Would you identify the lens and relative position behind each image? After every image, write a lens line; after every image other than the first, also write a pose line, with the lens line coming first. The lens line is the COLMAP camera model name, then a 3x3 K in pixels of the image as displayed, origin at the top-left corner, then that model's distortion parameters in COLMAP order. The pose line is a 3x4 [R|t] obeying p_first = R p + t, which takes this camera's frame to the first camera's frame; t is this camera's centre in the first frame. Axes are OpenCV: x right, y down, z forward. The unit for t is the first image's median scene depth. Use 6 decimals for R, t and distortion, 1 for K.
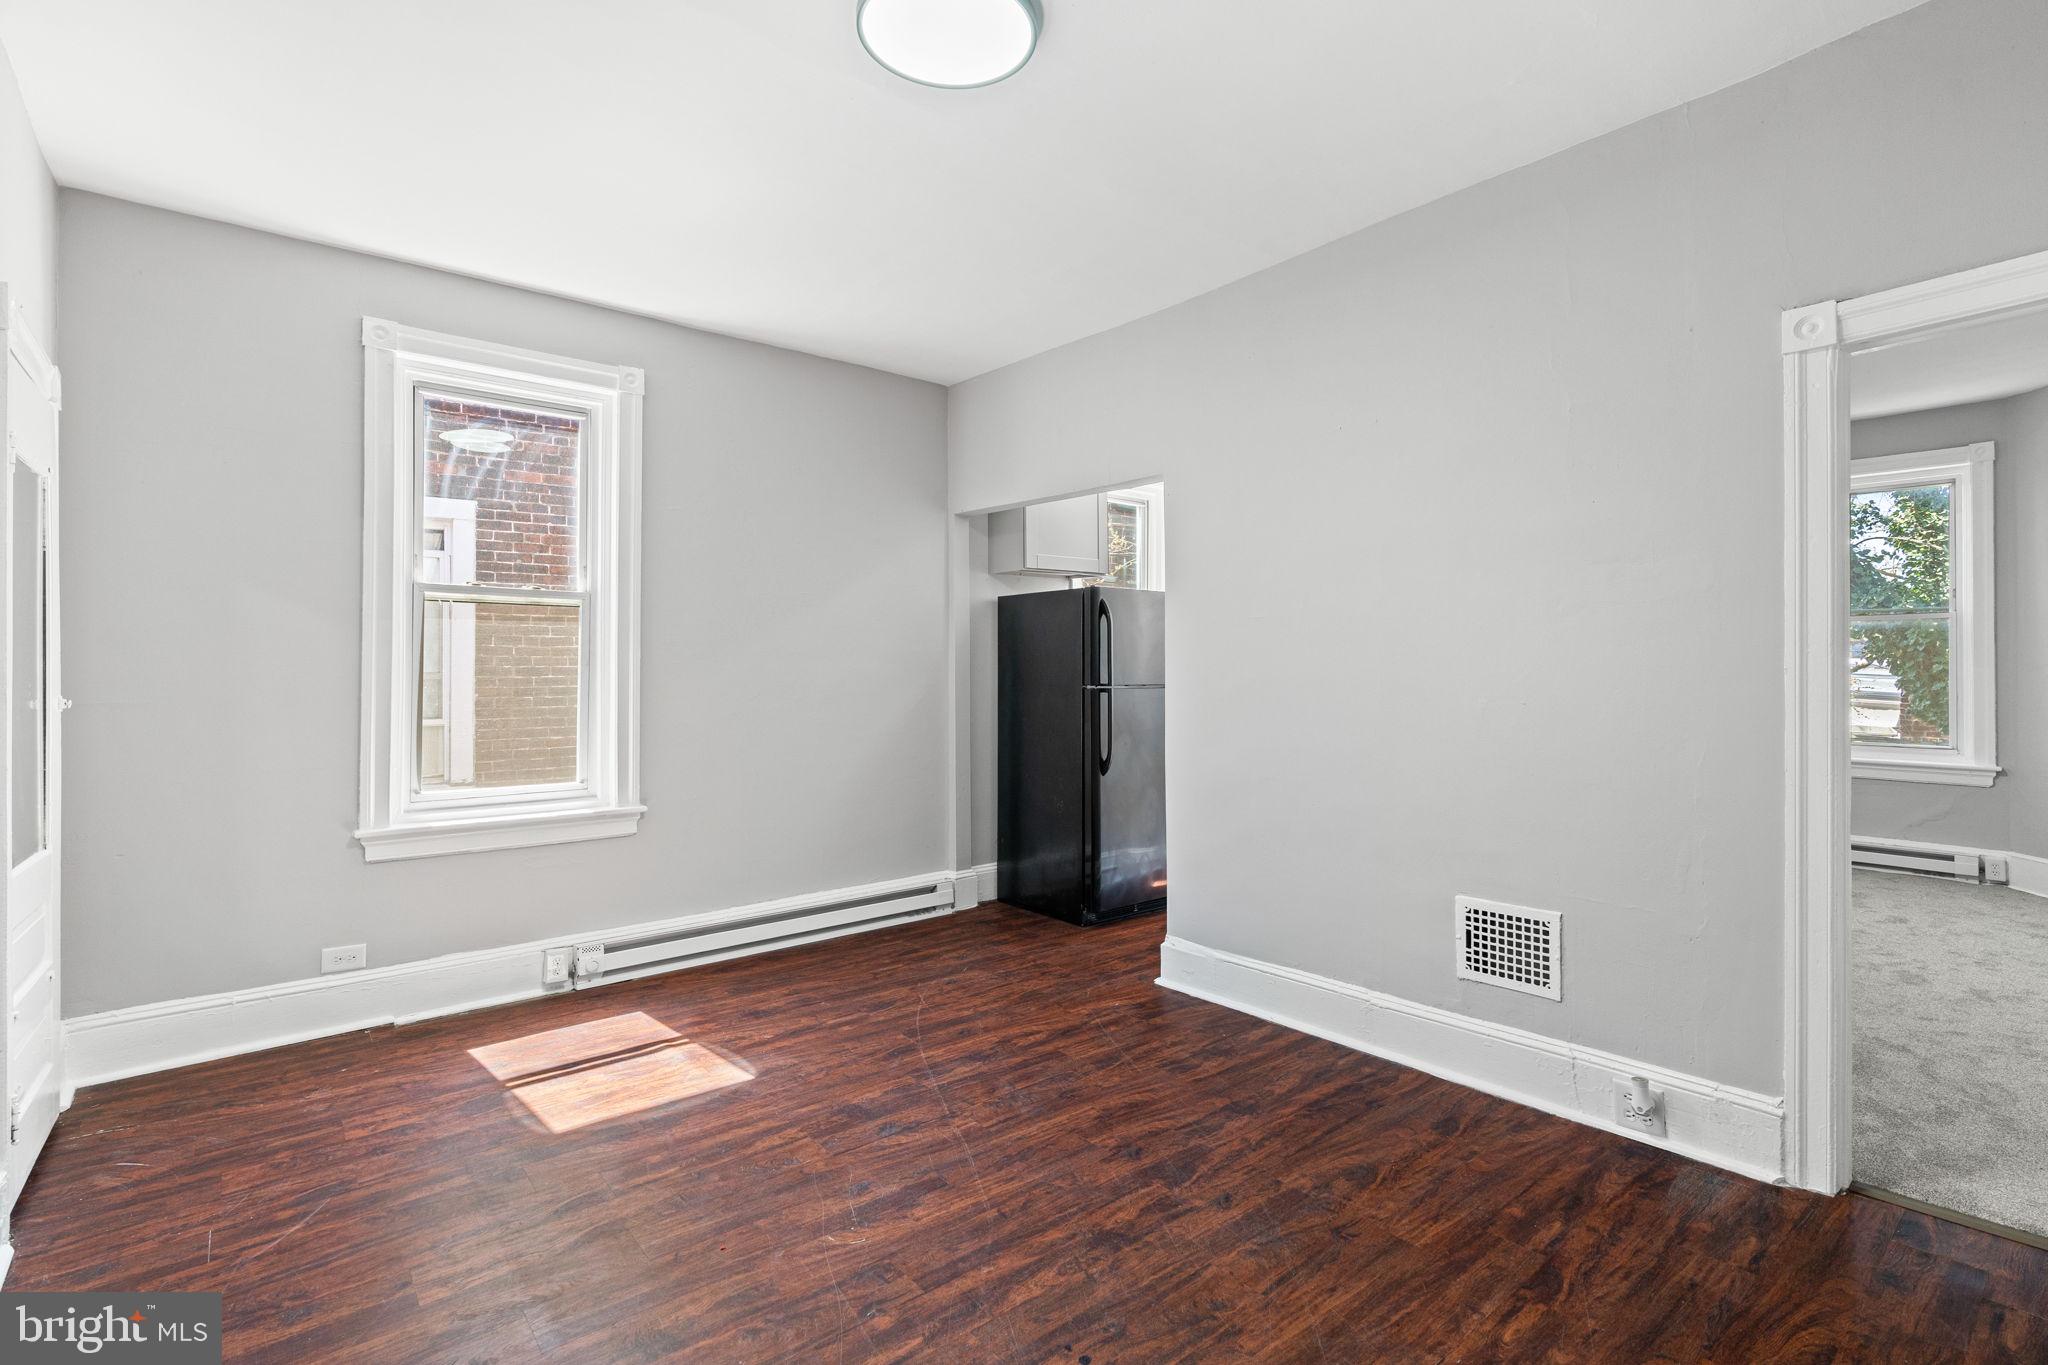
lens RADIAL K [[944.8, 0, 1022.3], [0, 944.8, 672.3], [0, 0, 1]] dist [-0.004485, 0.001447]
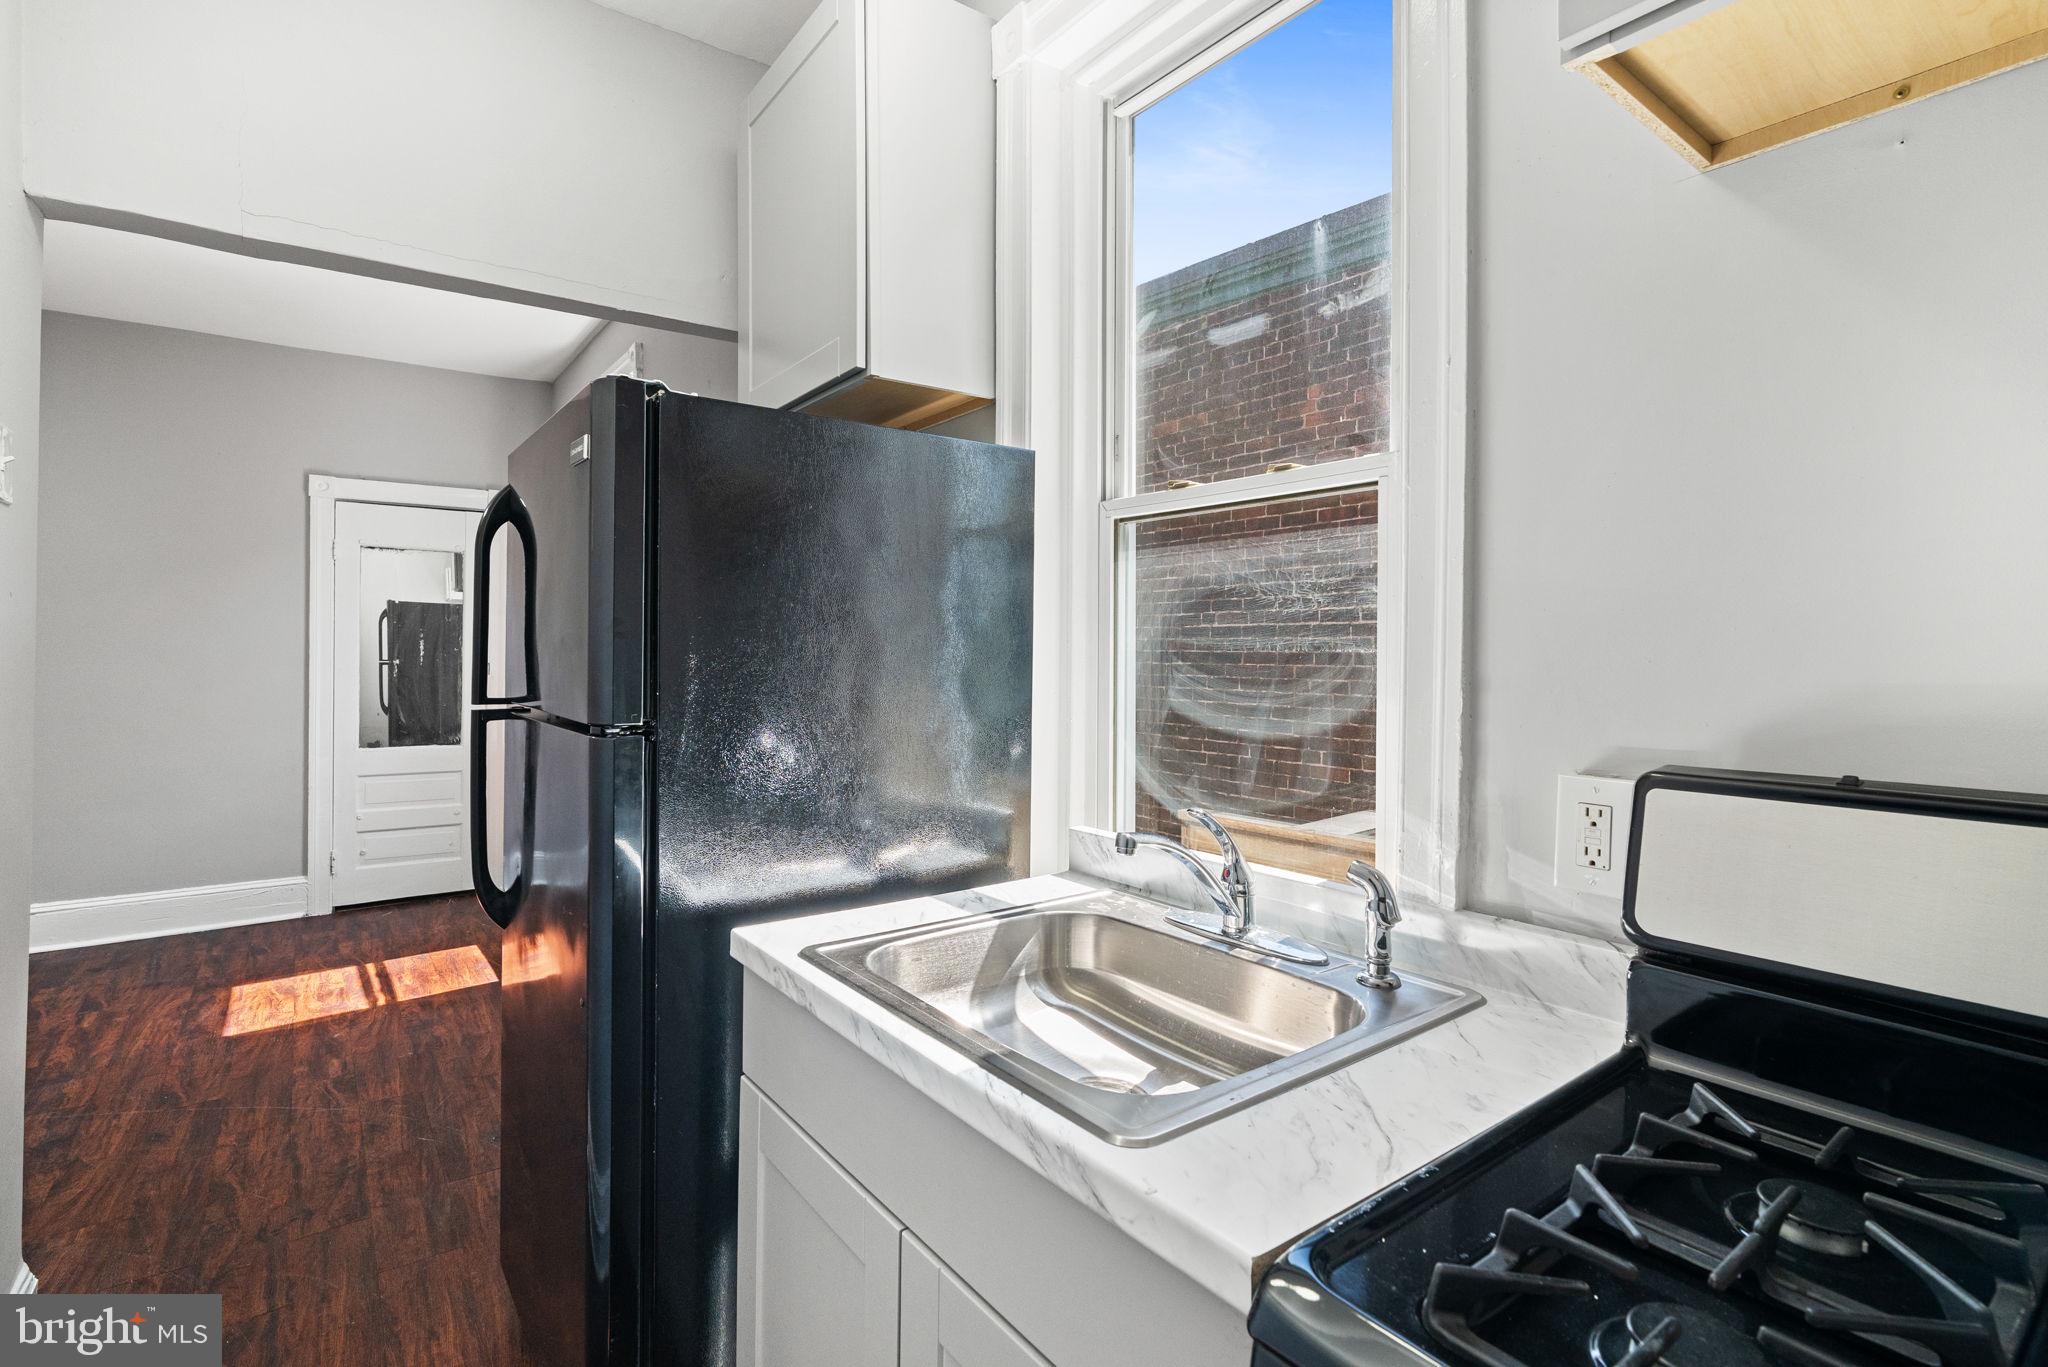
lens RADIAL K [[967.0, 0, 1024.4], [0, 967.0, 660.8], [0, 0, 1]] dist [-0.005954, 0.002359]
pose [[-0.048676, 0.012390, -0.998738, 0.764908], [-0.008683, 0.999880, 0.012827, -0.017889], [0.998777, 0.009297, -0.048562, 1.974415]]
